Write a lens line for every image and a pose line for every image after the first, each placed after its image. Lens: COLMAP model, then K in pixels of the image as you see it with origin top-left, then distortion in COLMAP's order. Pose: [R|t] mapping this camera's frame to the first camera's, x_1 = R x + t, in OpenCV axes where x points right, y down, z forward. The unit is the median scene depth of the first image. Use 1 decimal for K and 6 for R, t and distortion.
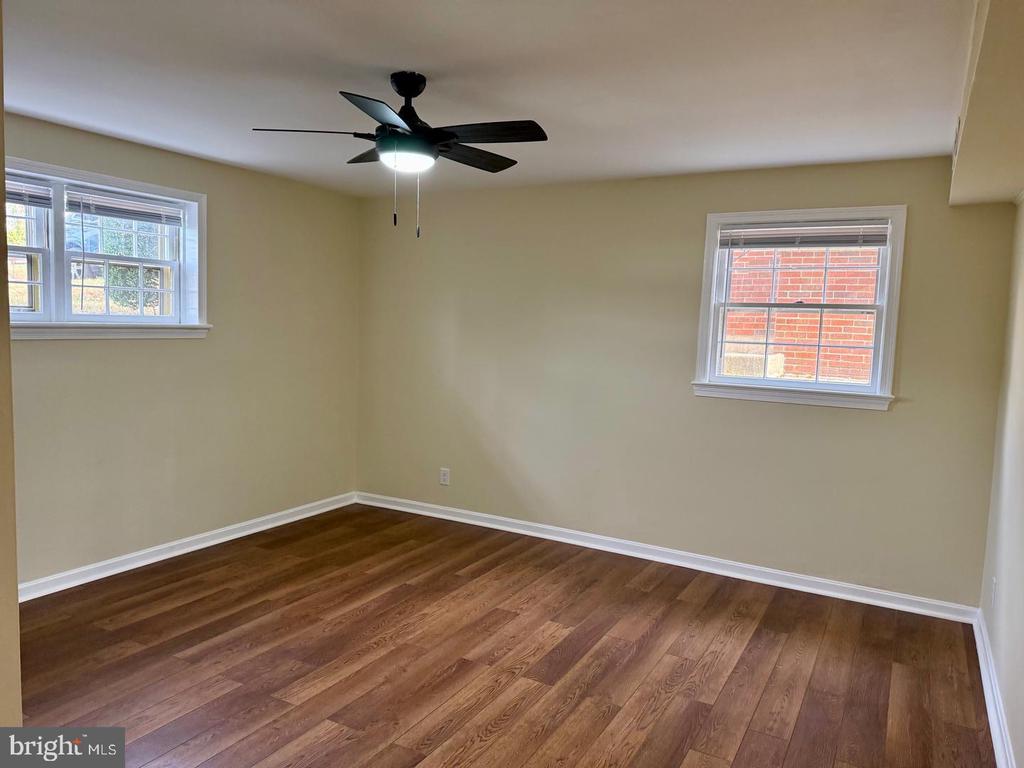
lens RADIAL K [[730.1, 0, 515.8], [0, 730.1, 383.8], [0, 0, 1]] dist [0.039340, -0.035294]
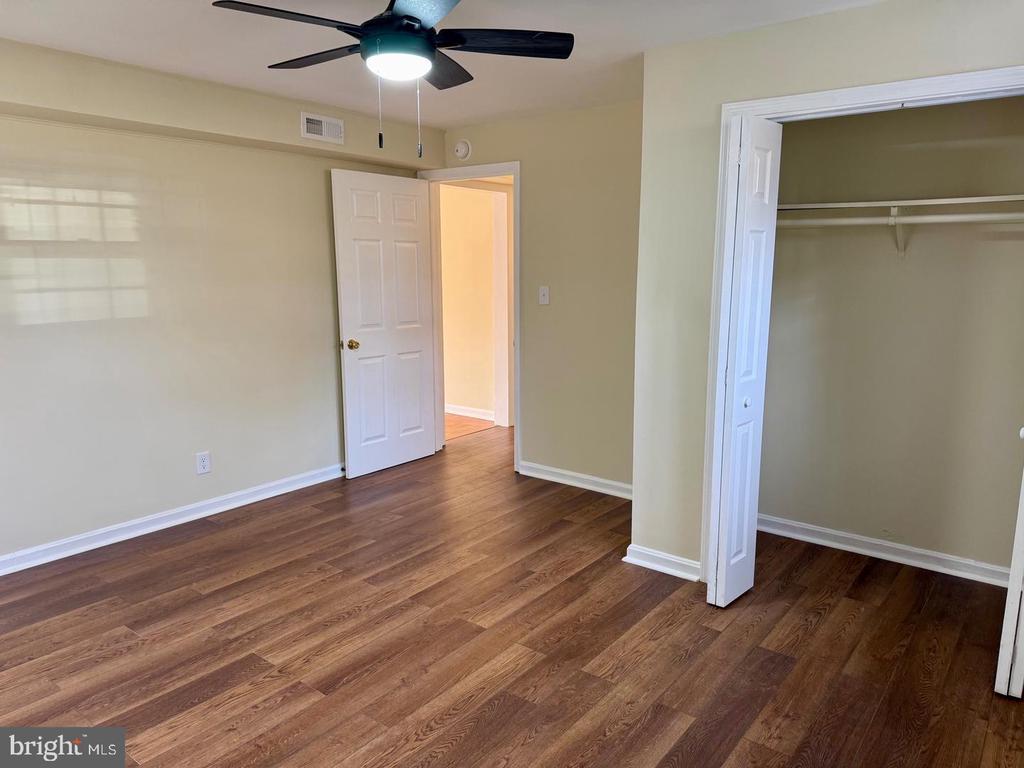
lens RADIAL K [[730.1, 0, 511.6], [0, 730.1, 385.0], [0, 0, 1]] dist [0.039340, -0.035294]
pose [[-0.987380, -0.054922, 0.148538, -0.389256], [-0.015193, 0.966463, 0.256357, -0.157724], [-0.157636, 0.250865, -0.955101, 1.738104]]
